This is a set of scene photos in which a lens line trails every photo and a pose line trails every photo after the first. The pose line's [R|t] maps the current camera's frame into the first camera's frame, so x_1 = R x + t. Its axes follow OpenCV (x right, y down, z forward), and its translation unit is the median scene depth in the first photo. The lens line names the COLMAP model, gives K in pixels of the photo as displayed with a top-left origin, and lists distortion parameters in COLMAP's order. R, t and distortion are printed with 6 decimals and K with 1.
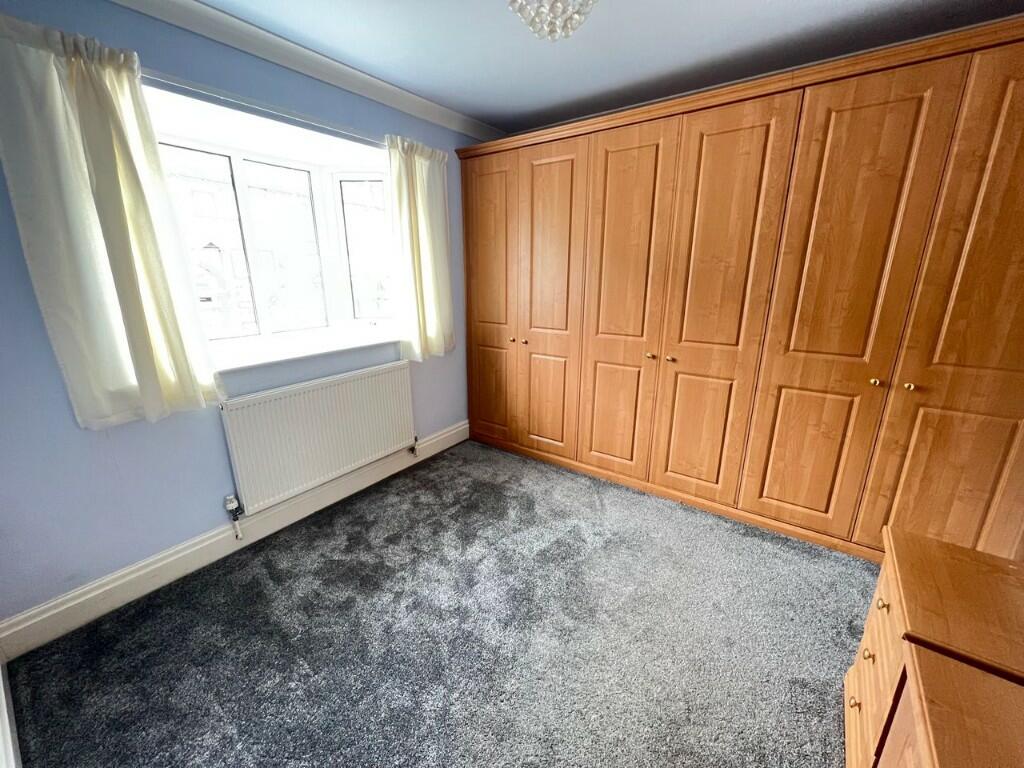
lens RADIAL K [[411.3, 0, 511.8], [0, 411.3, 383.0], [0, 0, 1]] dist [0.013758, -0.000974]
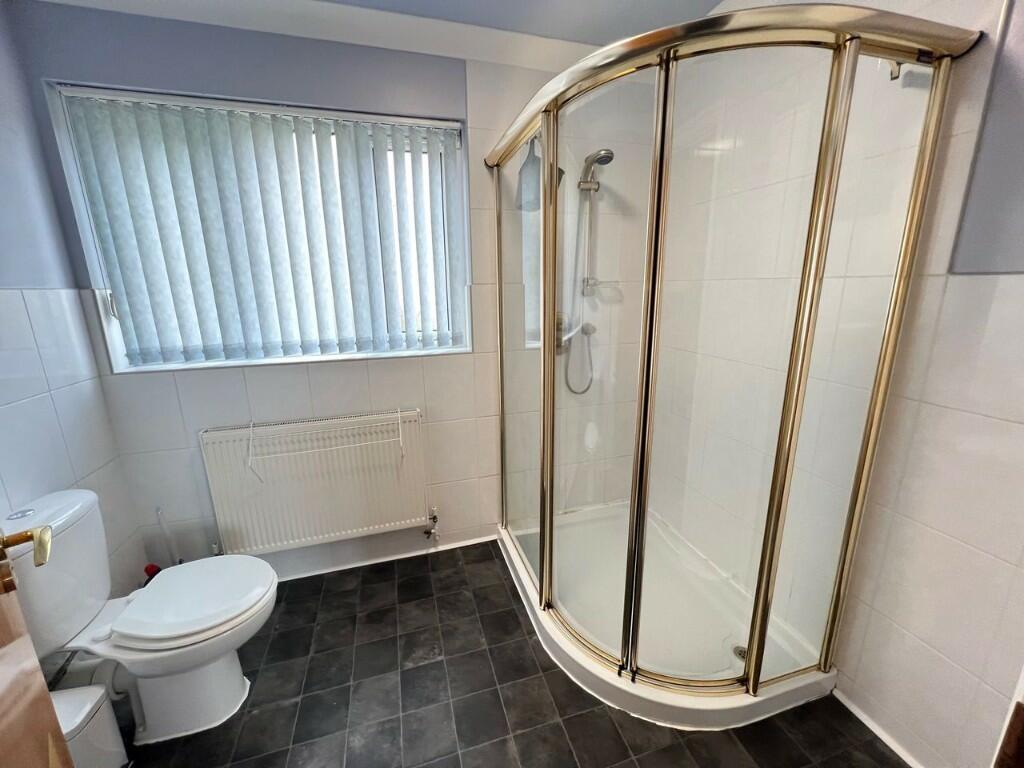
lens RADIAL K [[411.3, 0, 512.0], [0, 411.3, 382.1], [0, 0, 1]] dist [0.013758, -0.000974]
pose [[0.800832, 0.134055, -0.583693, 0.298338], [-0.153847, 0.987968, 0.015823, -0.149901], [0.578791, 0.077128, 0.811820, 0.525975]]
